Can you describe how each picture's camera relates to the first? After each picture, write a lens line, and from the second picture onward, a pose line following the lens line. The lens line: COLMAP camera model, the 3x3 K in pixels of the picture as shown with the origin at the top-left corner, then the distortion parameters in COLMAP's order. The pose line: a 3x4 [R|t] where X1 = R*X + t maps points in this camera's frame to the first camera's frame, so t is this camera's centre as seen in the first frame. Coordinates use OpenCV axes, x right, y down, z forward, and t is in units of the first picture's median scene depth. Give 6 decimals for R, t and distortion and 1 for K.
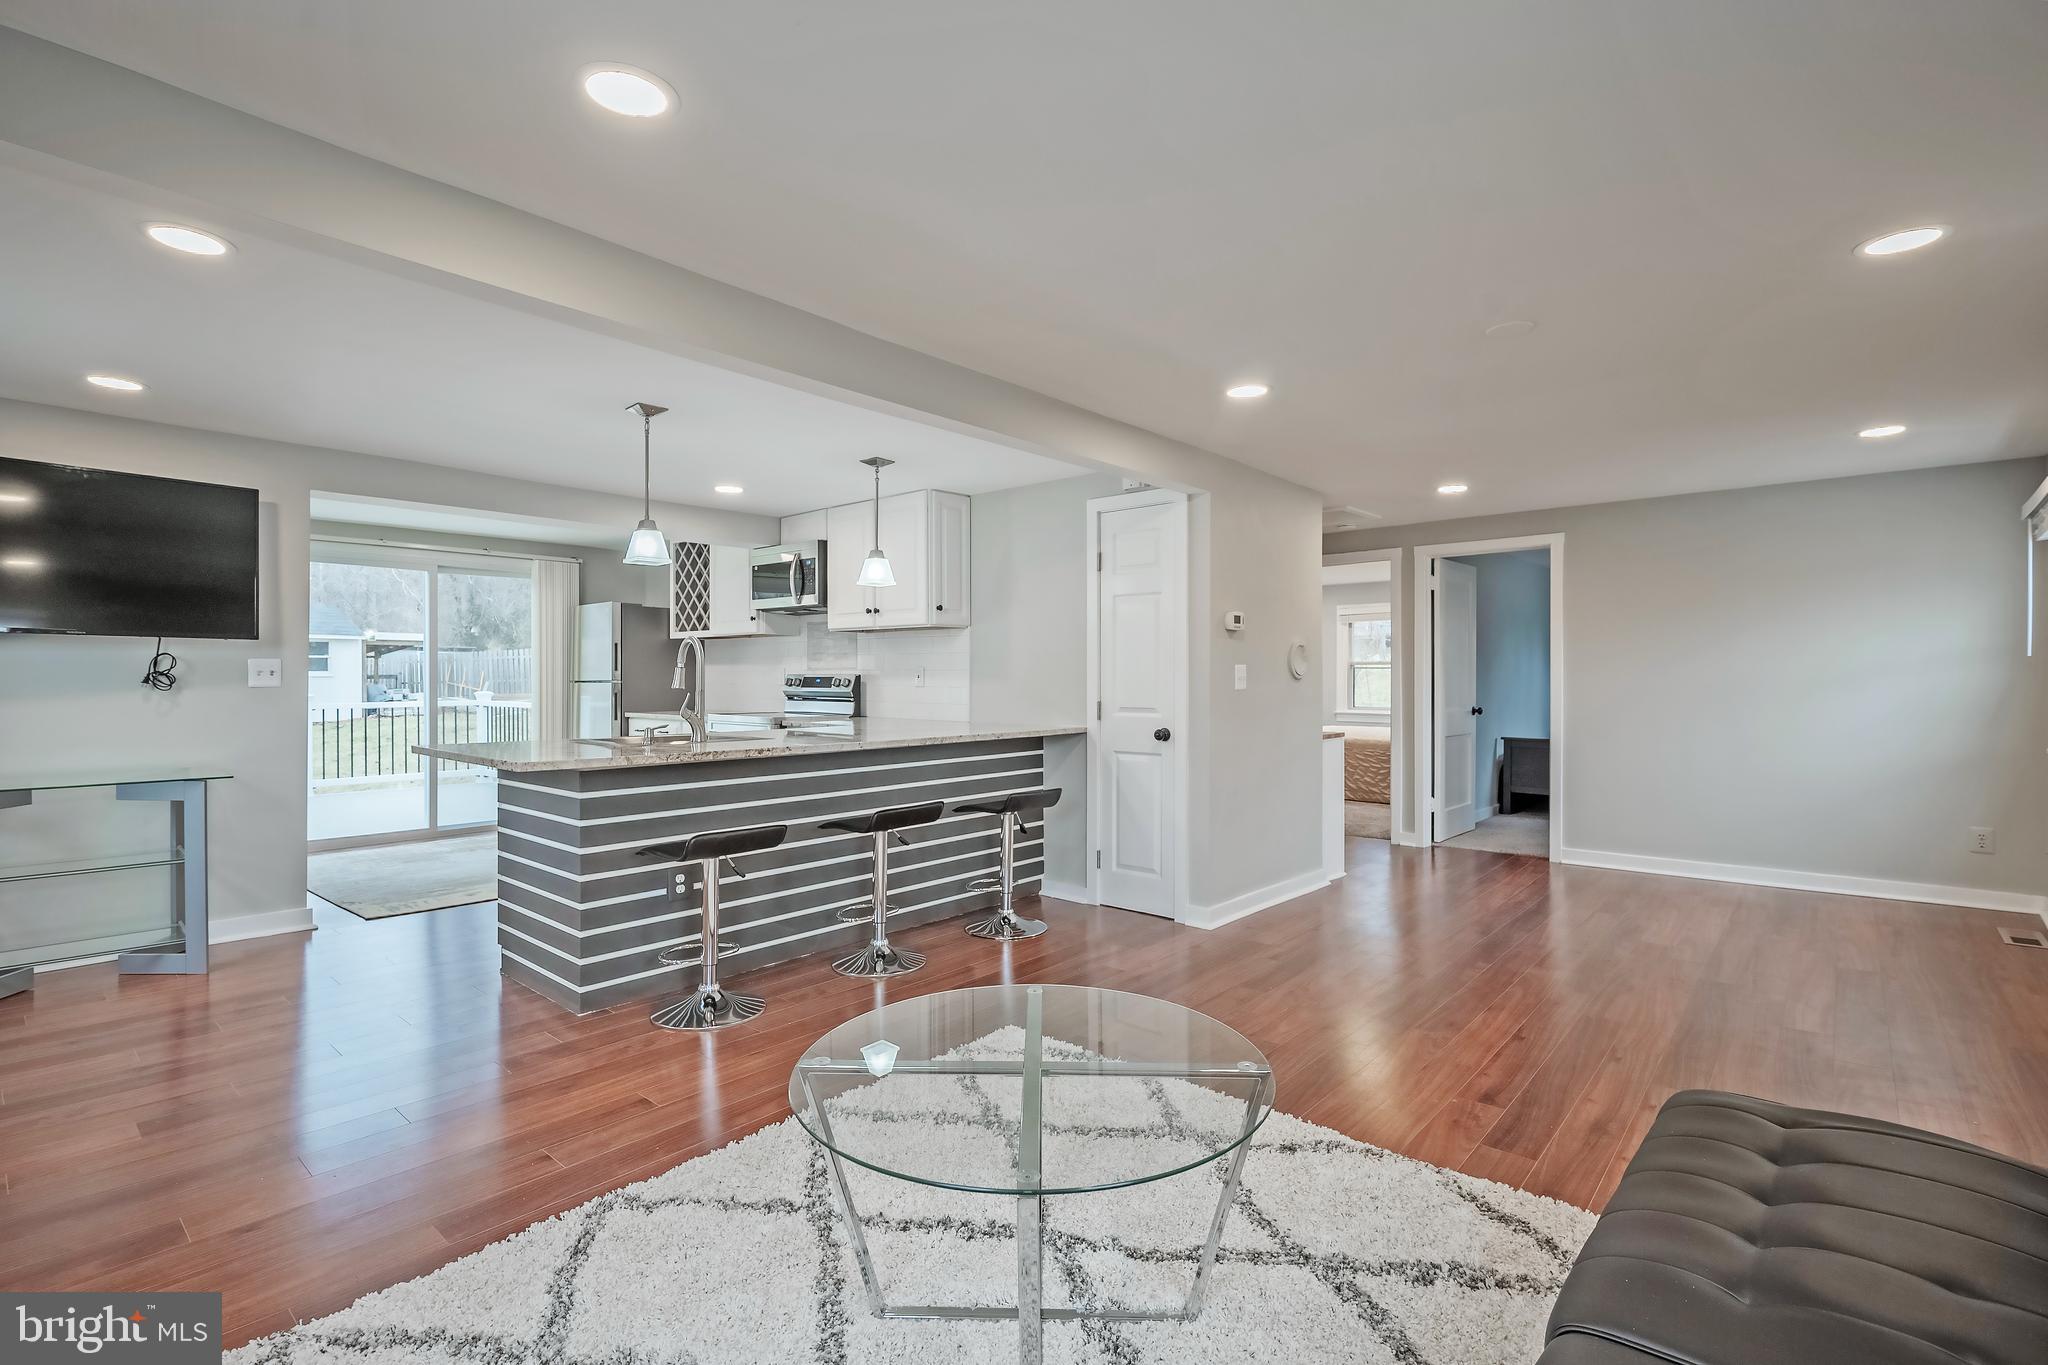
lens RADIAL K [[948.0, 0, 1030.6], [0, 948.0, 682.9], [0, 0, 1]] dist [0.000388, 0.000009]
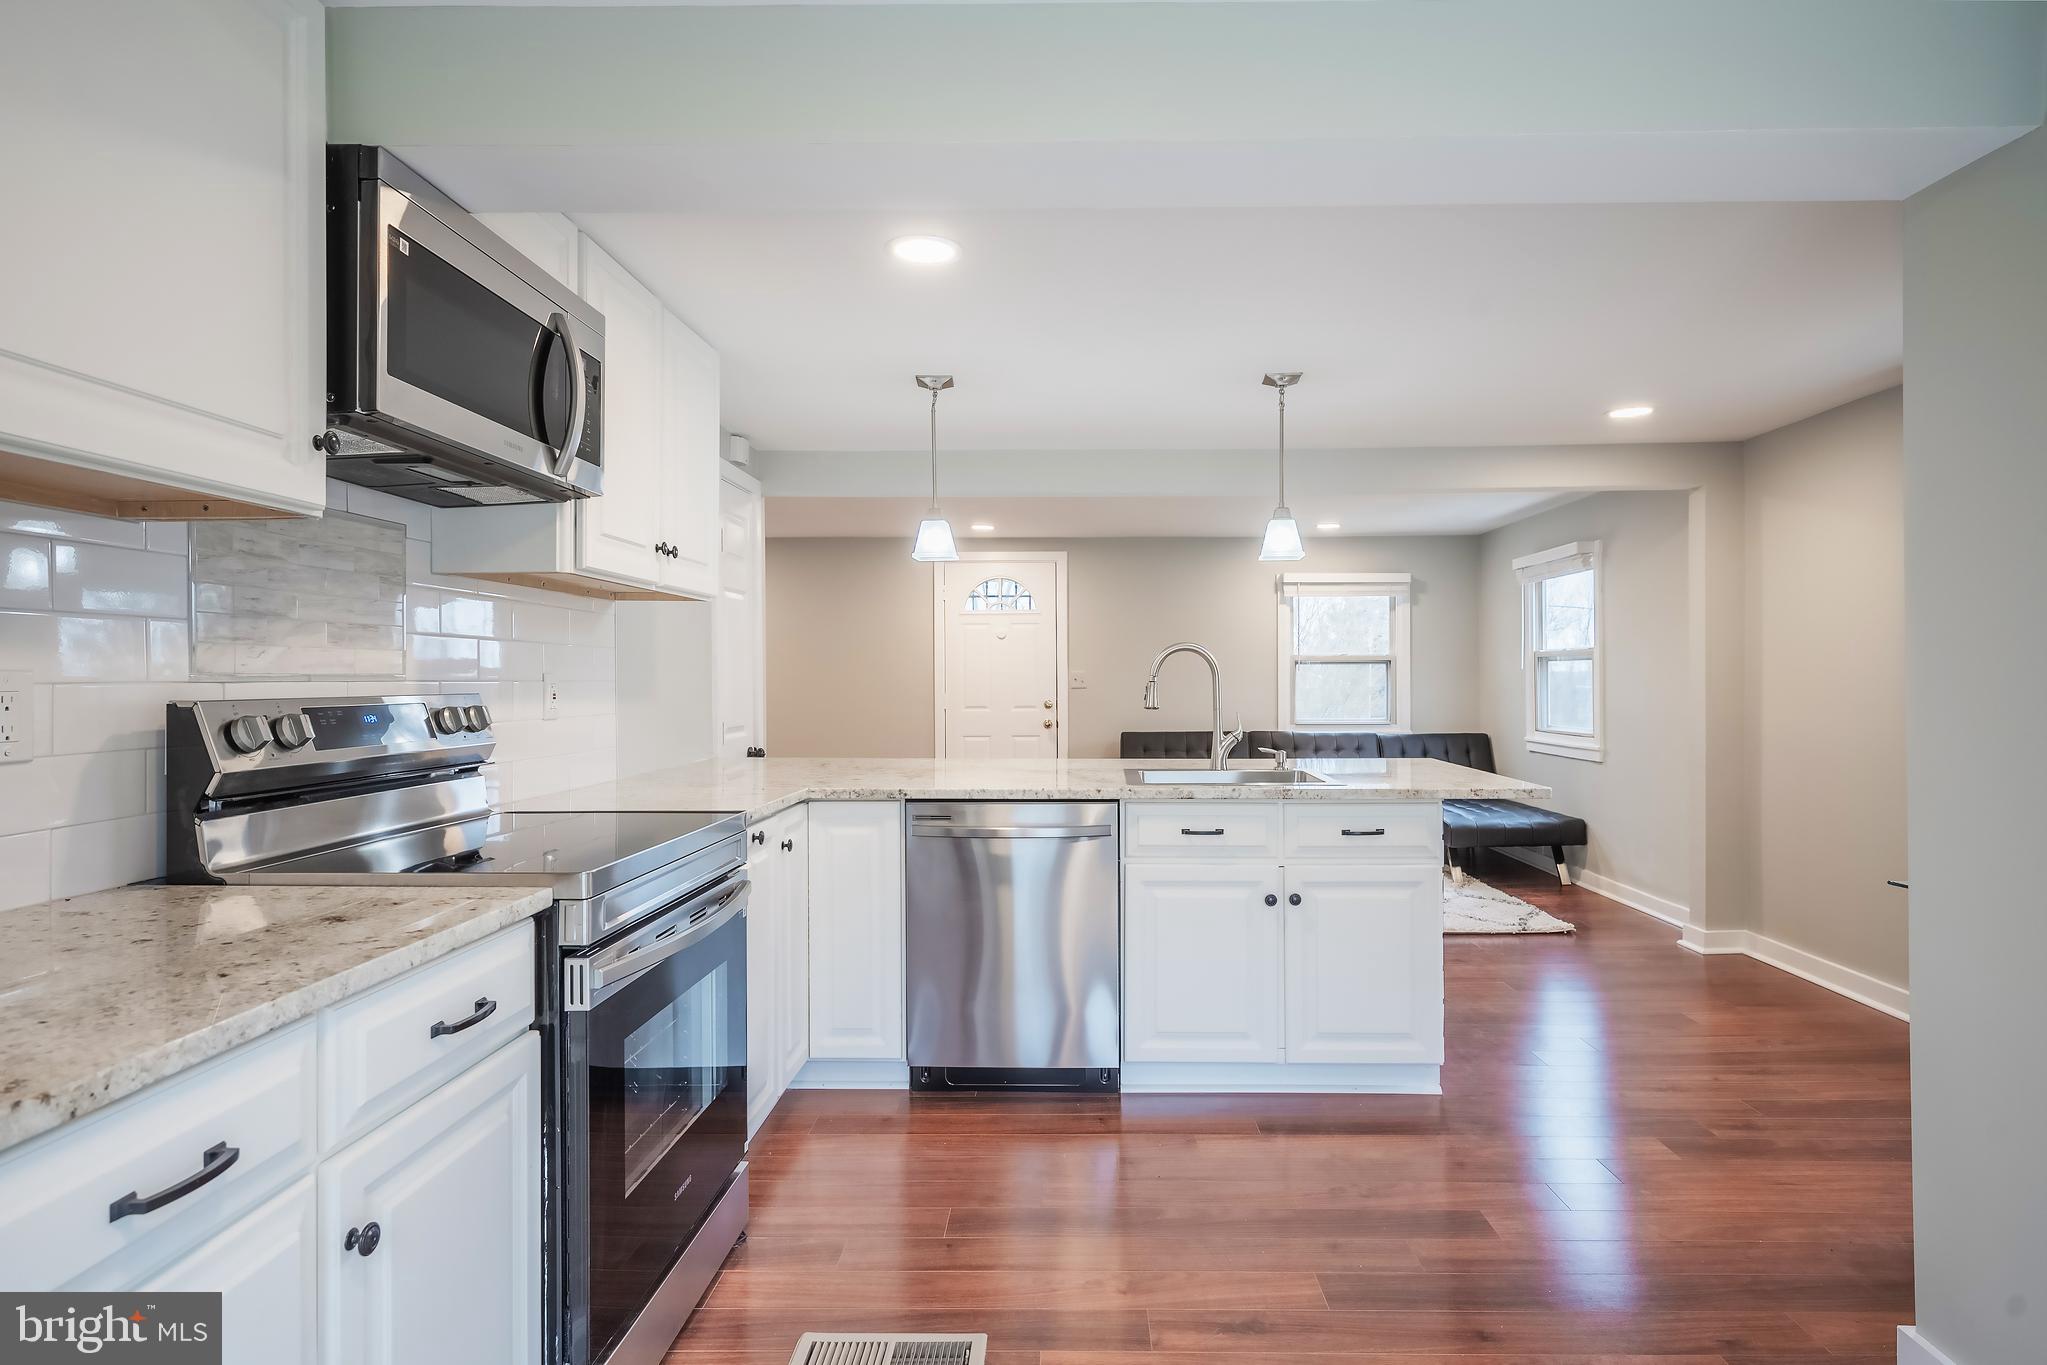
lens RADIAL K [[1084.3, 0, 1068.8], [0, 1084.3, 675.9], [0, 0, 1]] dist [-0.000274, -0.000225]
pose [[-0.654040, 0.001729, 0.756458, -0.622554], [0.006978, 0.999969, 0.003747, -0.015422], [-0.756428, 0.007729, -0.654032, 1.091382]]
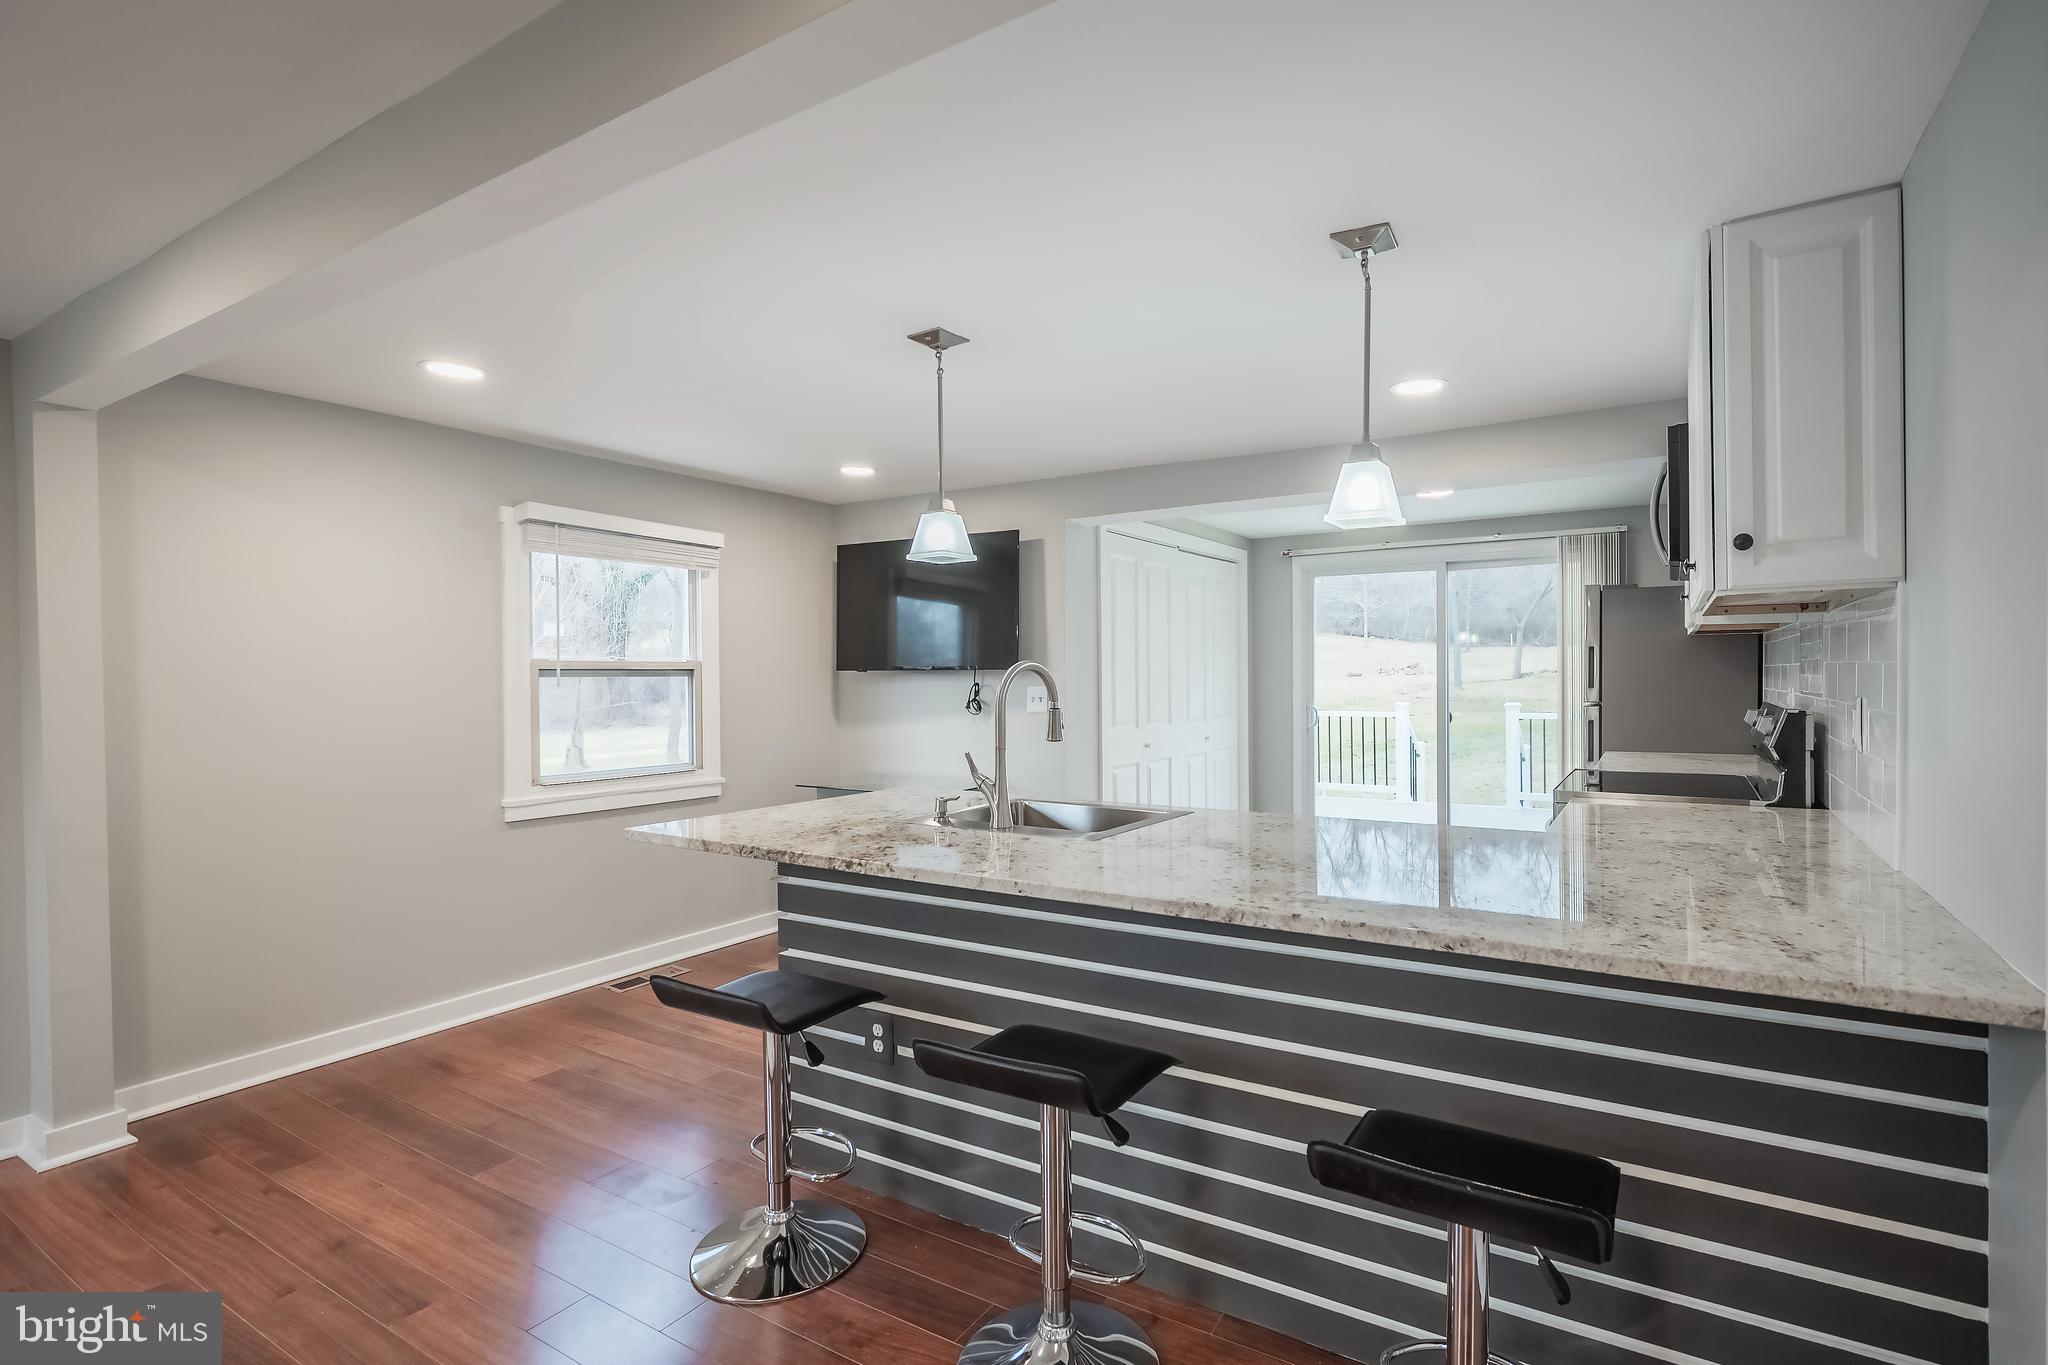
lens RADIAL K [[966.5, 0, 1087.2], [0, 966.5, 683.6], [0, 0, 1]] dist [-0.000483, -0.000797]
pose [[0.189400, 0.006137, -0.981881, 0.190844], [0.002959, 0.999972, 0.006821, -0.024843], [0.981896, -0.004197, 0.189377, 0.594904]]
